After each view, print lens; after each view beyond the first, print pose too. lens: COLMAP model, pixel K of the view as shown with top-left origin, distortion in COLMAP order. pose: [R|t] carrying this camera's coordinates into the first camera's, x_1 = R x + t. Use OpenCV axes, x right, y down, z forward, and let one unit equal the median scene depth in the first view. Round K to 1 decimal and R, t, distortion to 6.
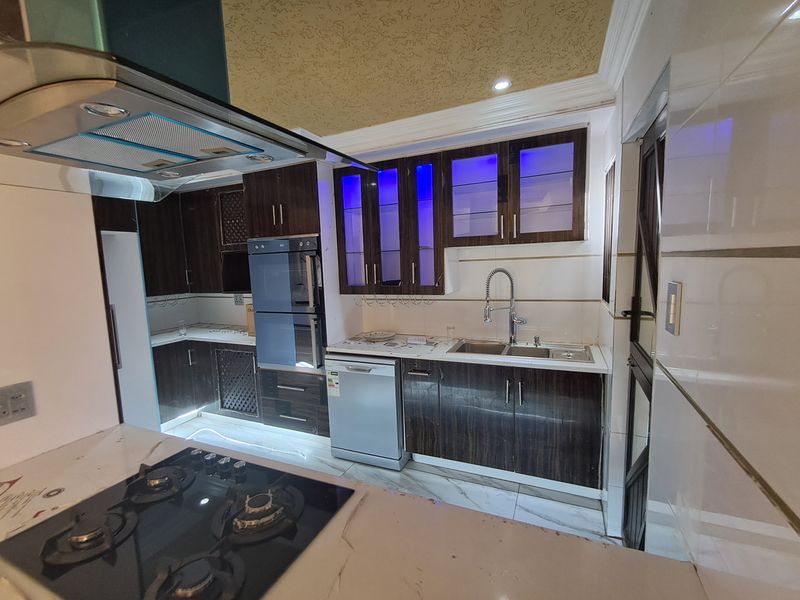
lens RADIAL K [[363.6, 0, 398.9], [0, 363.6, 302.5], [0, 0, 1]] dist [0.001668, -0.000010]
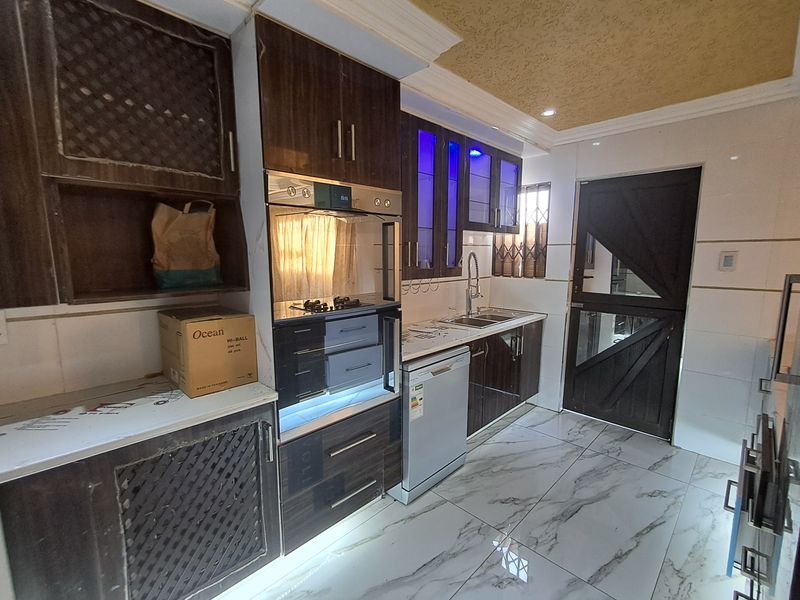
lens RADIAL K [[363.6, 0, 400.4], [0, 363.6, 300.5], [0, 0, 1]] dist [0.001668, -0.000010]
pose [[0.356639, -0.085353, 0.930335, -0.872739], [0.093162, 0.994103, 0.055490, -0.023728], [-0.929586, 0.066882, 0.362488, 0.764984]]
